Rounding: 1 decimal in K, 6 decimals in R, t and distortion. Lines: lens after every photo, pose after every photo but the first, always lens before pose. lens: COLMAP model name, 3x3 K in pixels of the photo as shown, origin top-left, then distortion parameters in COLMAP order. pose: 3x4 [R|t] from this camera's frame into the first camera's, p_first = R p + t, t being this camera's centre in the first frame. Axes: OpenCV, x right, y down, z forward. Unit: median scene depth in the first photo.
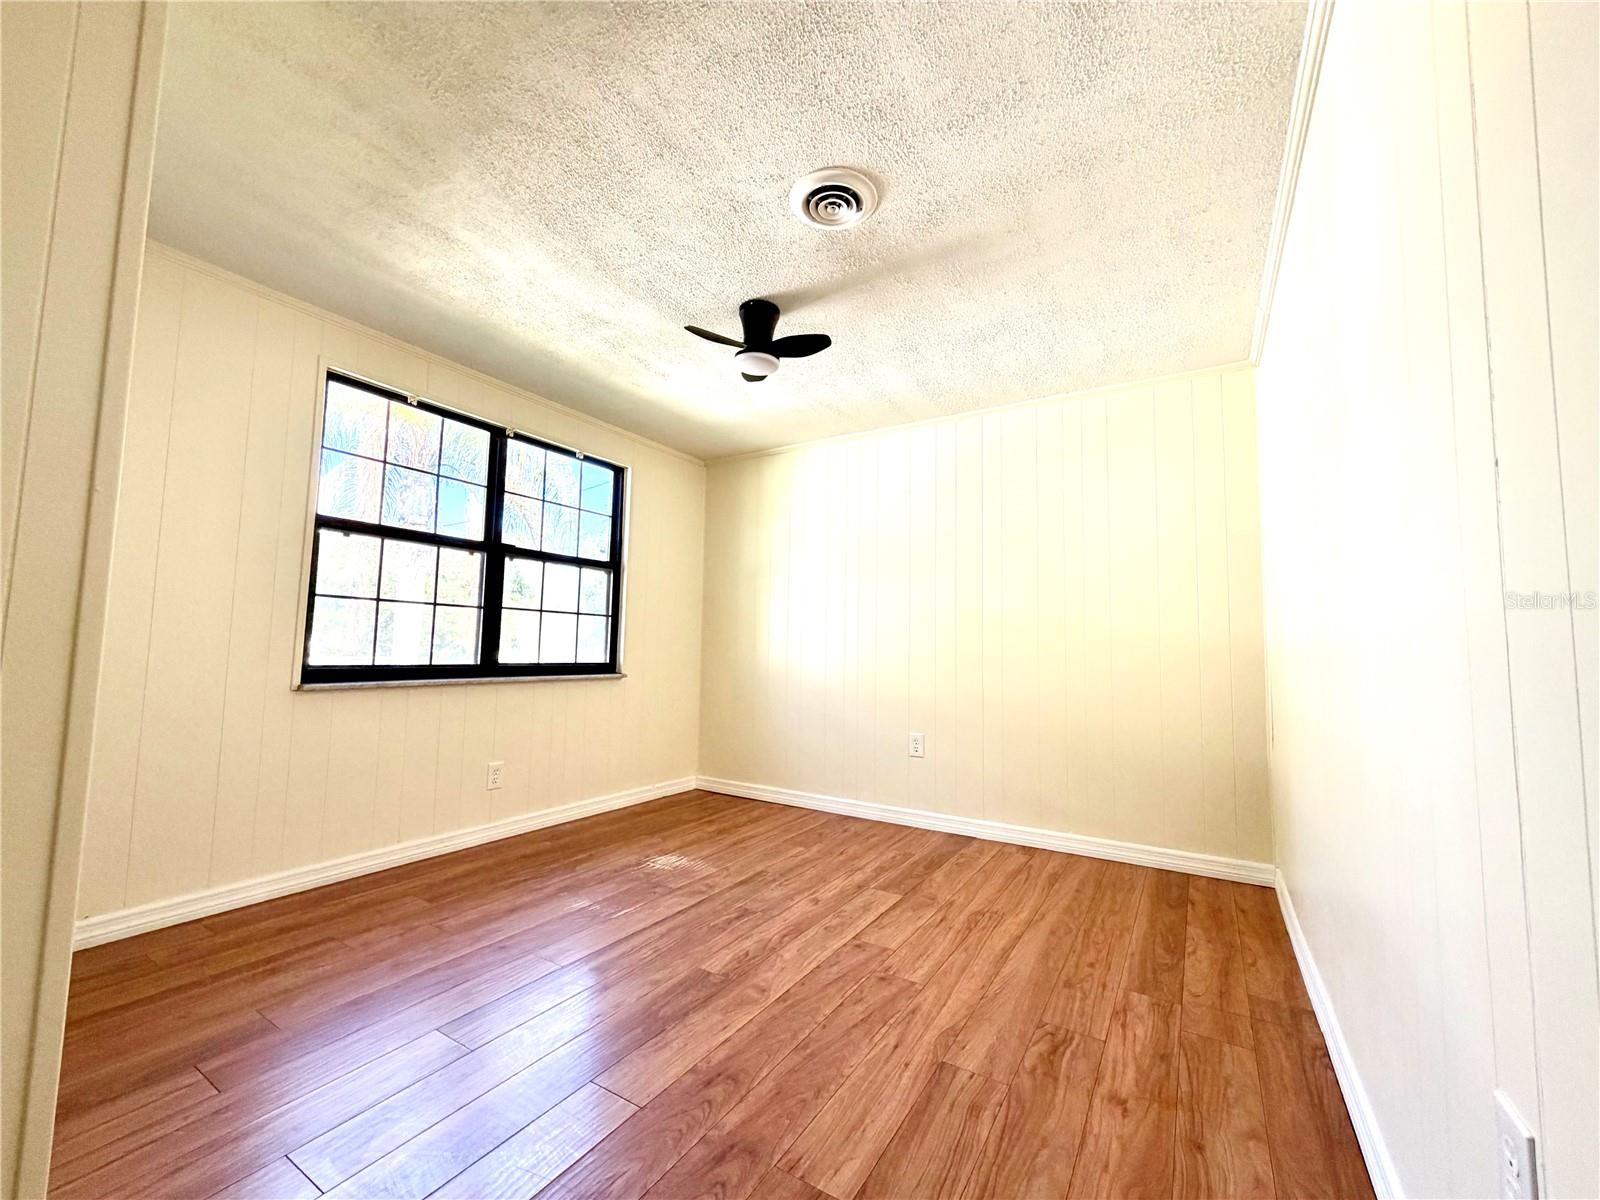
lens RADIAL K [[643.0, 0, 797.0], [0, 643.0, 598.6], [0, 0, 1]] dist [-0.002488, 0.001128]
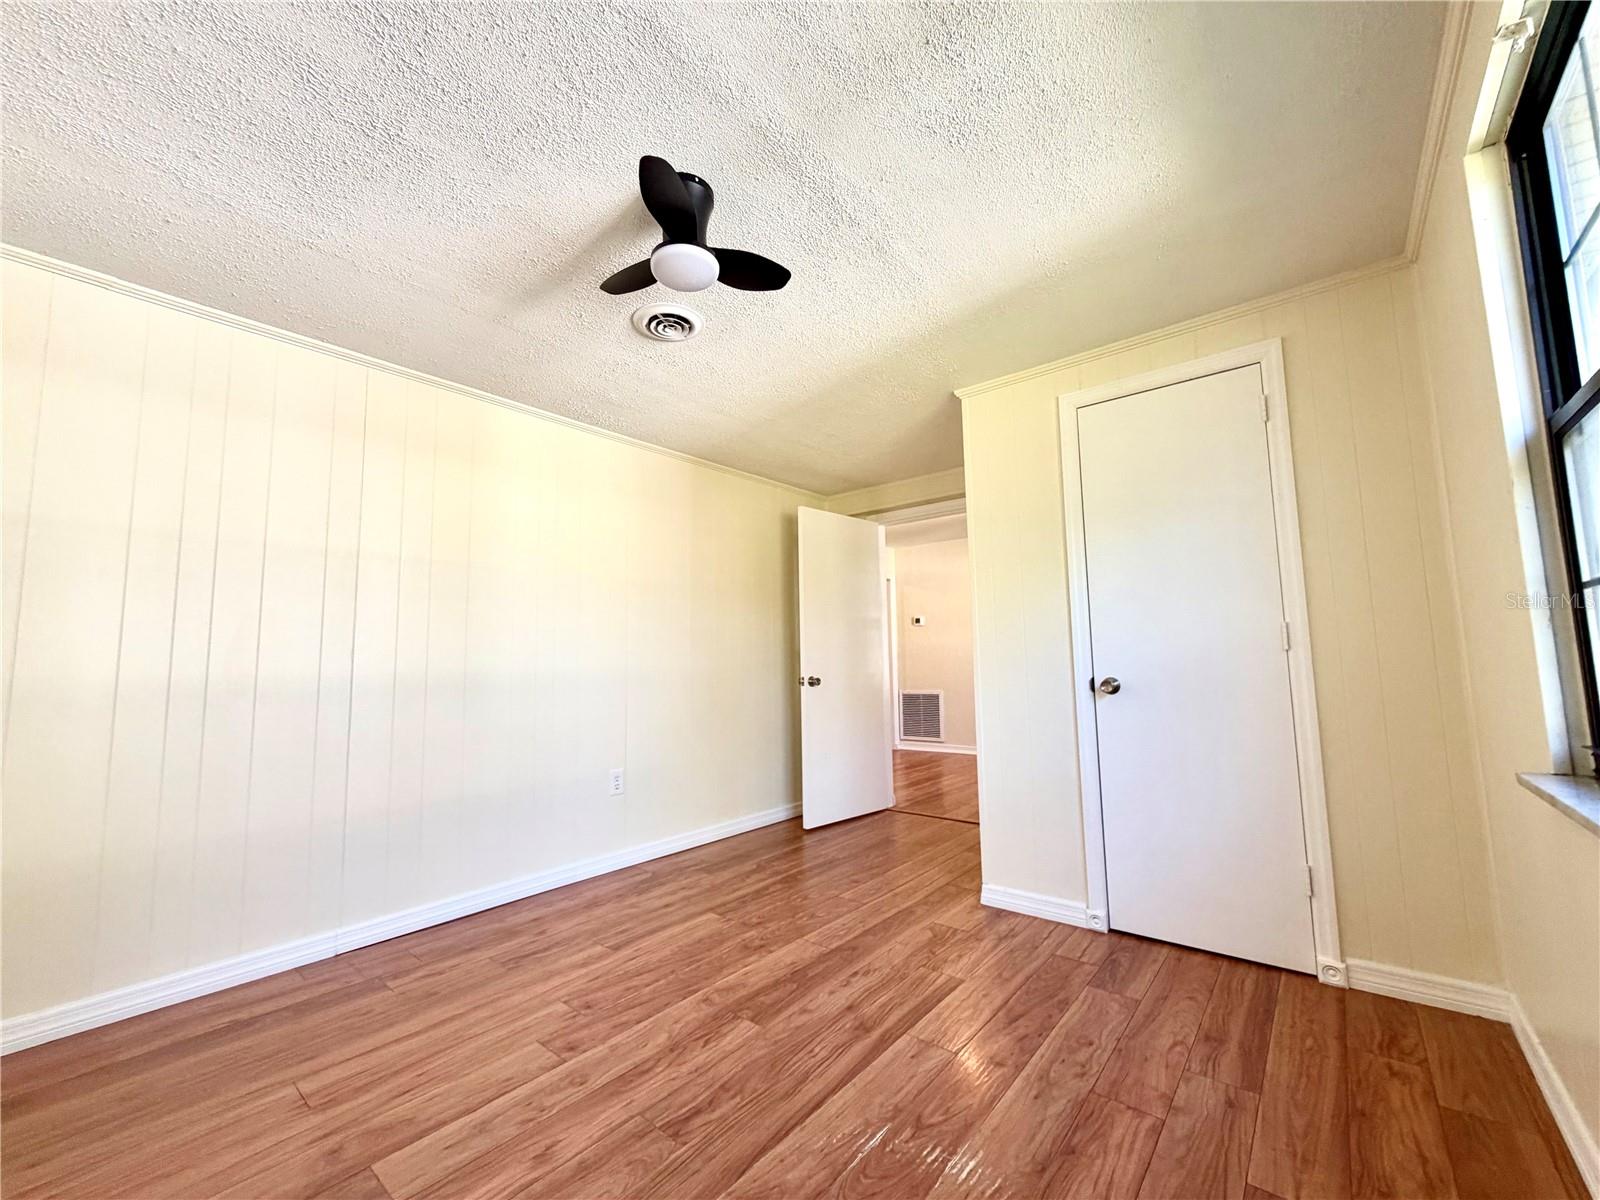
lens RADIAL K [[643.0, 0, 795.2], [0, 643.0, 602.2], [0, 0, 1]] dist [-0.002488, 0.001128]
pose [[-0.989931, 0.014757, 0.140776, -0.344976], [-0.009833, 0.984979, -0.172397, 0.119610], [-0.141206, -0.172045, -0.974916, 2.027143]]
